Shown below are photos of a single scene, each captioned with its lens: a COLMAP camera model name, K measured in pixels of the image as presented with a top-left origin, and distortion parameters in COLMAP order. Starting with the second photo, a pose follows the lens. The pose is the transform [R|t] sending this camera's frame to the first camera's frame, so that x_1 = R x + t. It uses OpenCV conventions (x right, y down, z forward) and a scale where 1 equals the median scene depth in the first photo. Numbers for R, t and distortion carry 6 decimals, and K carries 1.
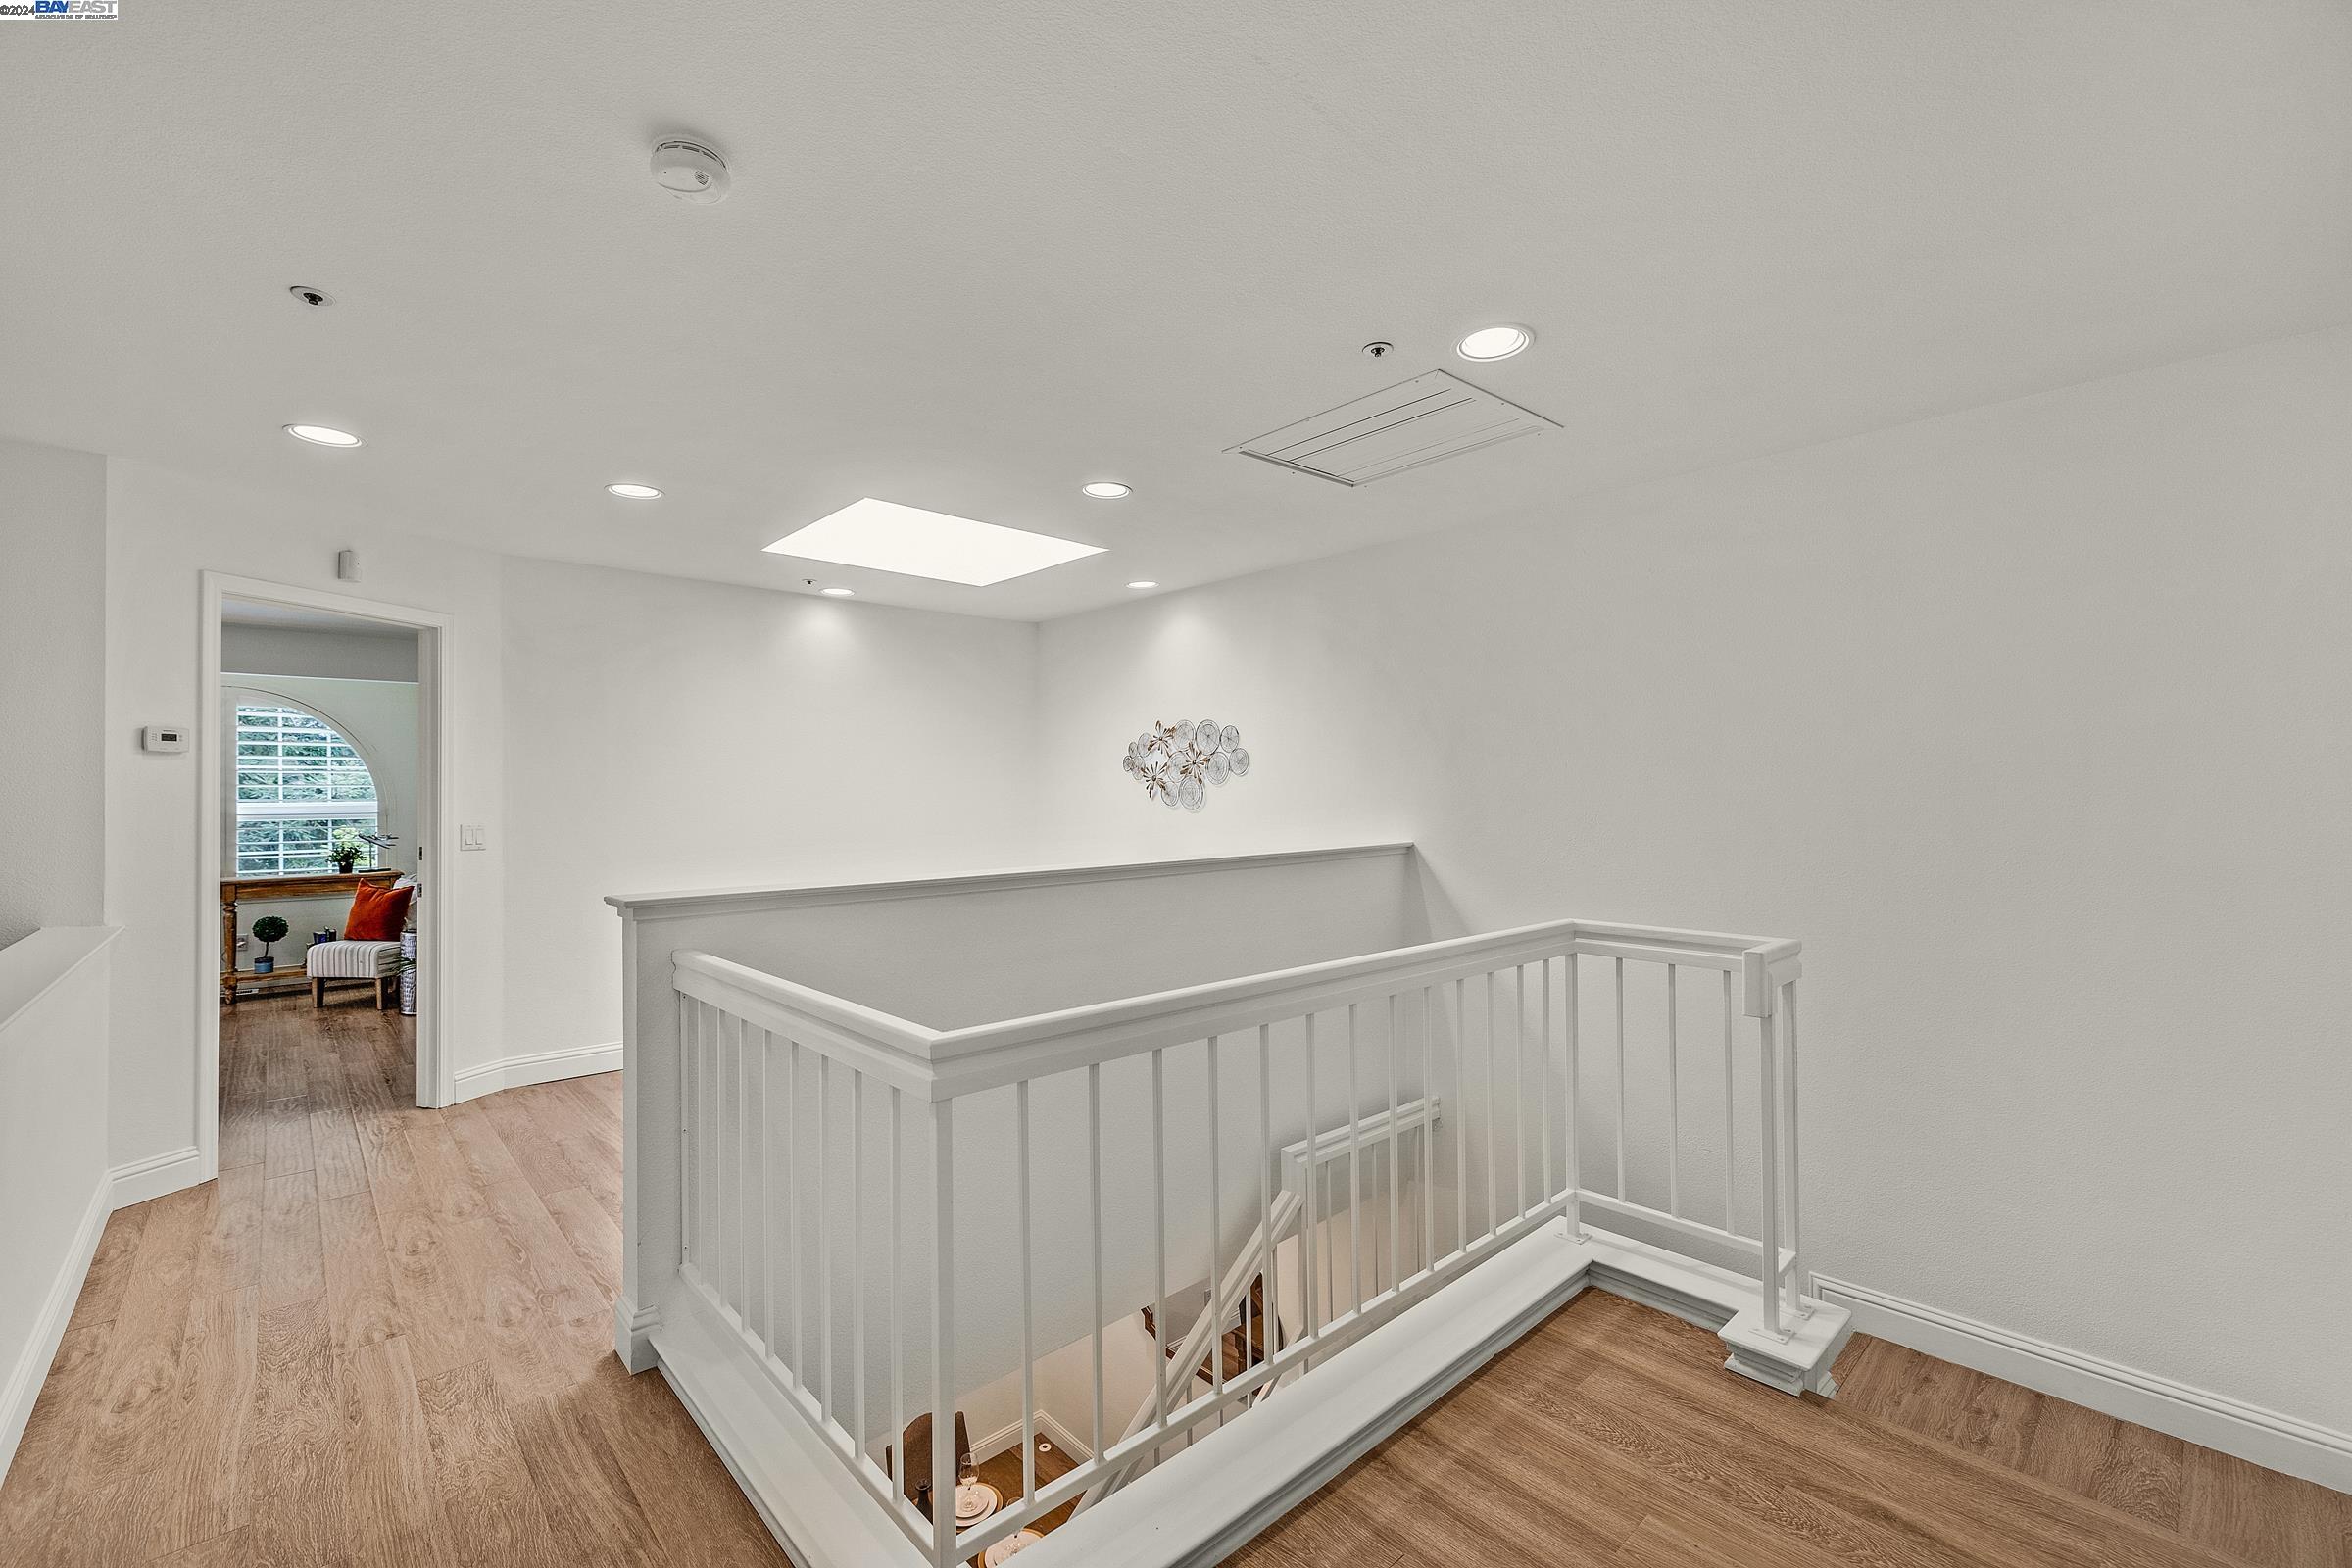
lens RADIAL K [[981.1, 0, 1170.6], [0, 981.1, 789.1], [0, 0, 1]] dist [0.000230, -0.000242]
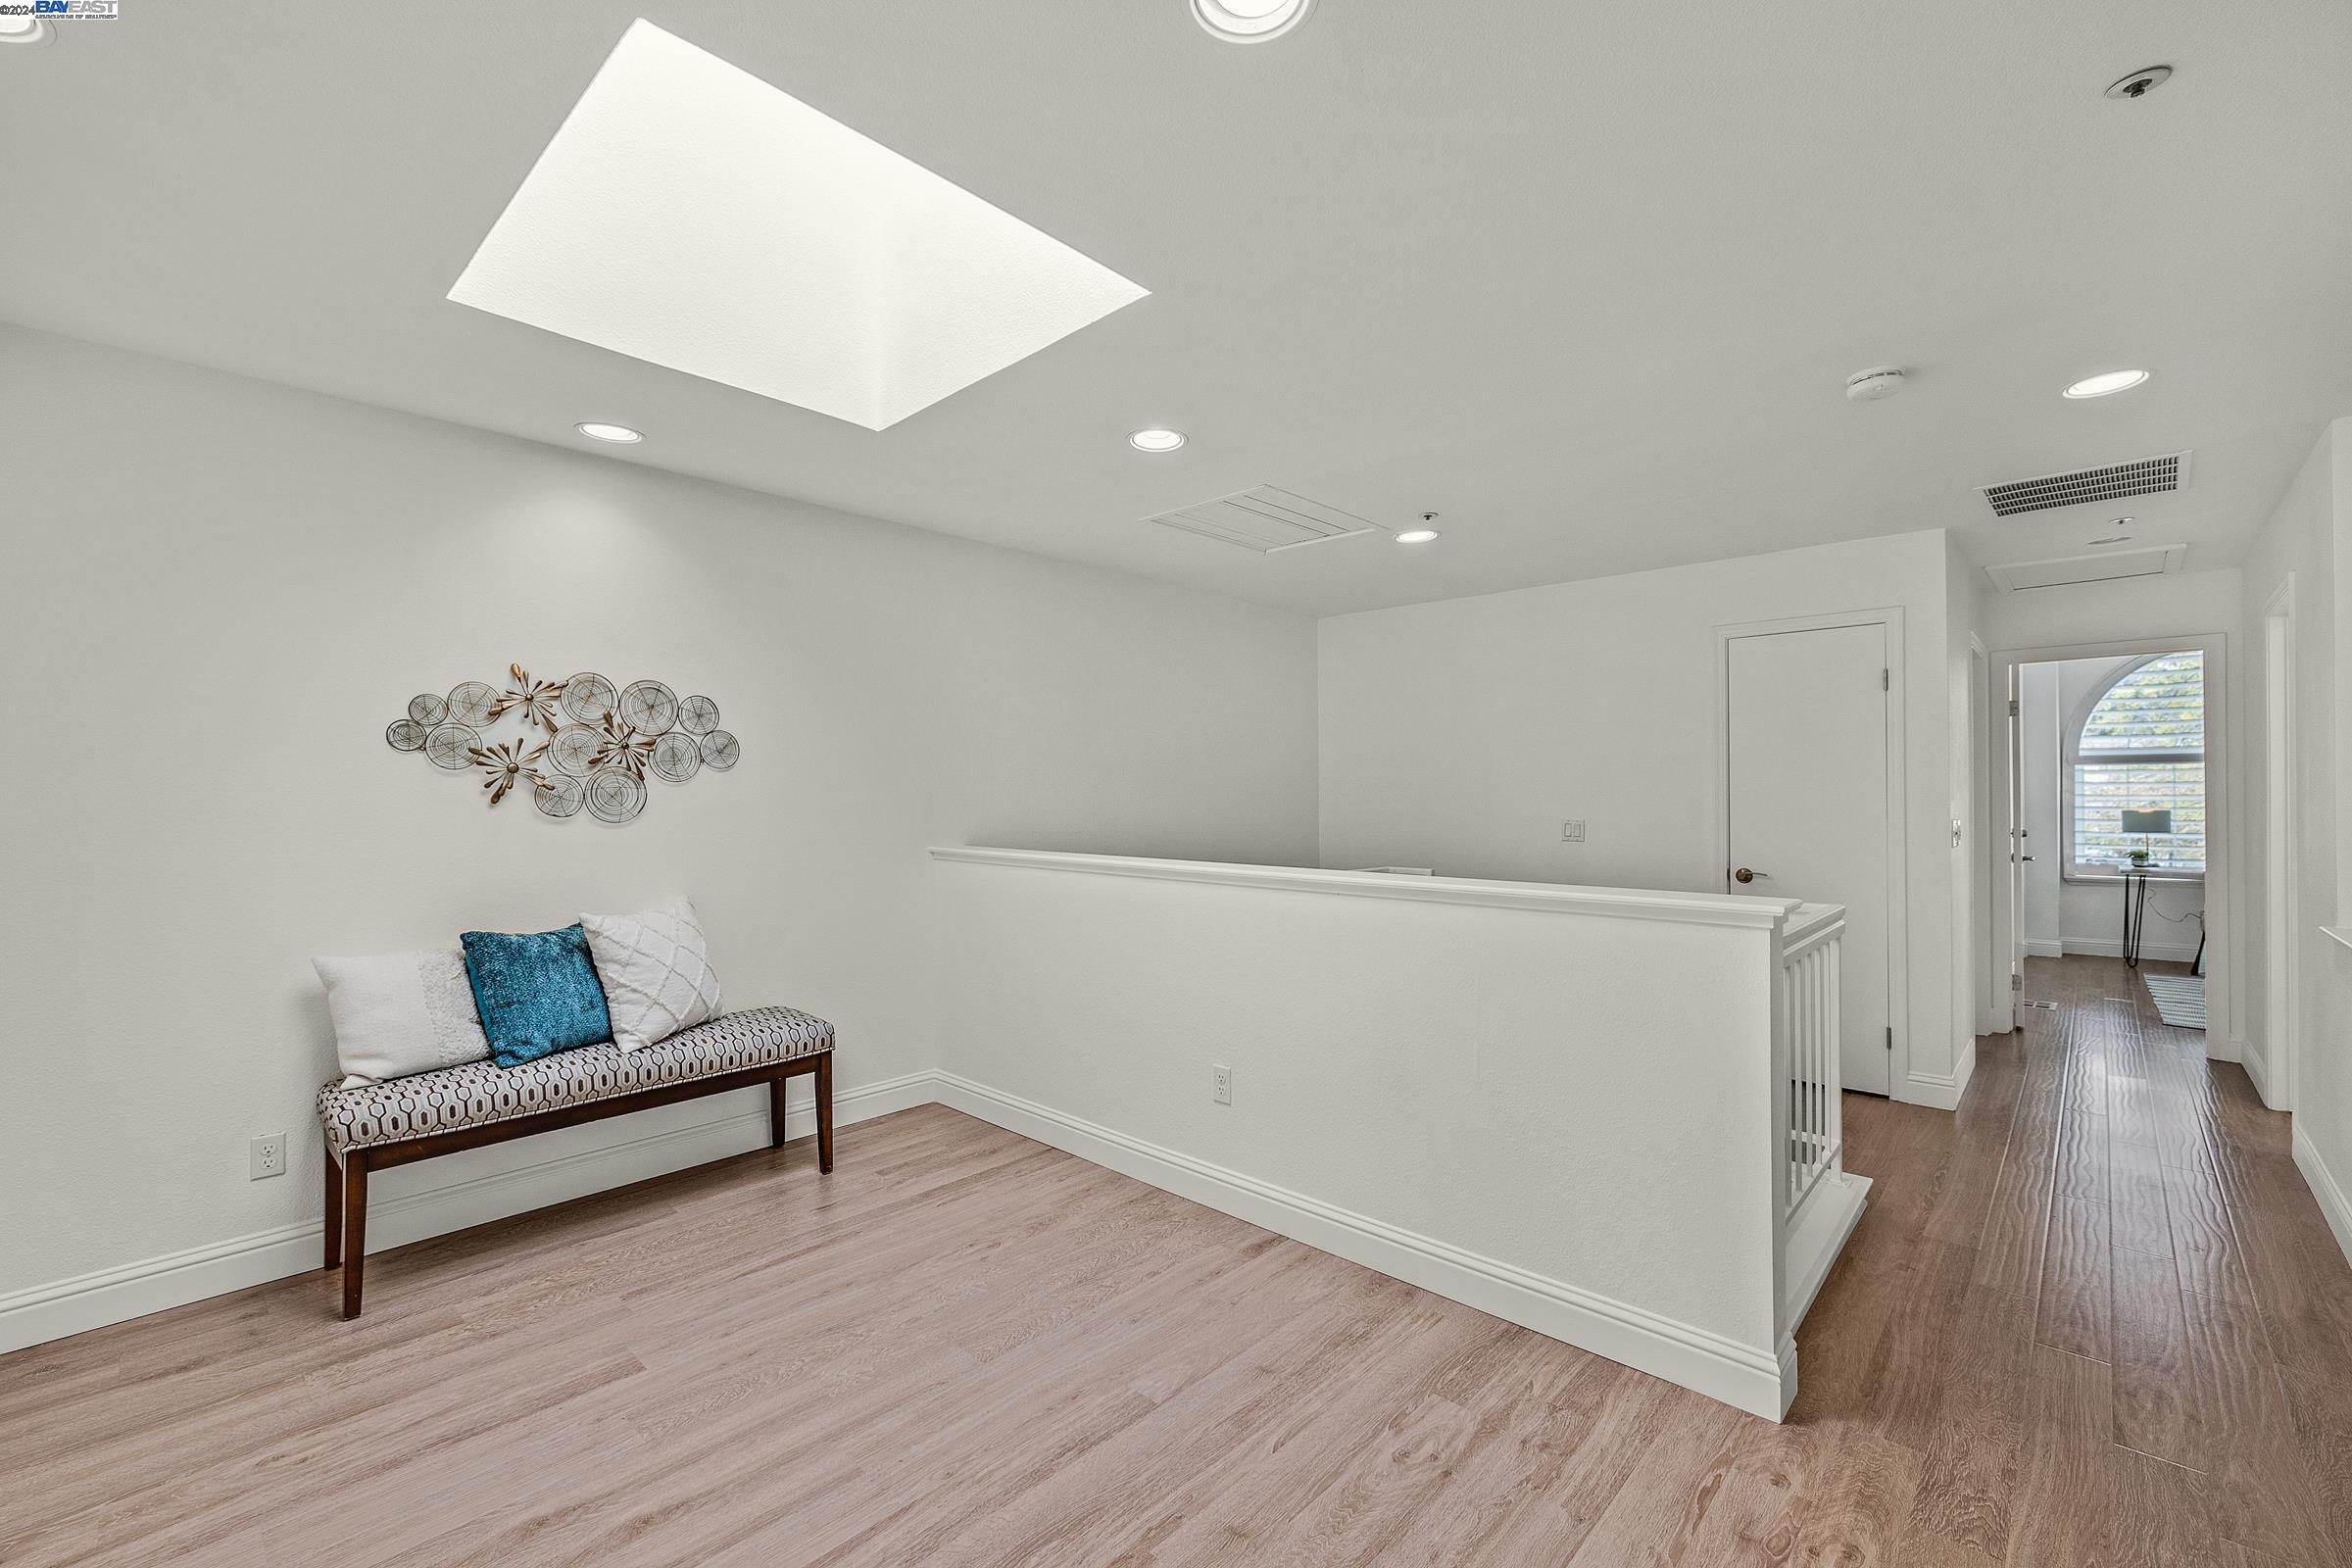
lens RADIAL K [[981.1, 0, 1170.6], [0, 981.1, 789.1], [0, 0, 1]] dist [0.000230, -0.000242]
pose [[-0.071915, 0.008949, 0.997371, -0.699793], [0.001873, 0.999959, -0.008837, 0.006638], [-0.997409, 0.001233, -0.071929, 0.800234]]
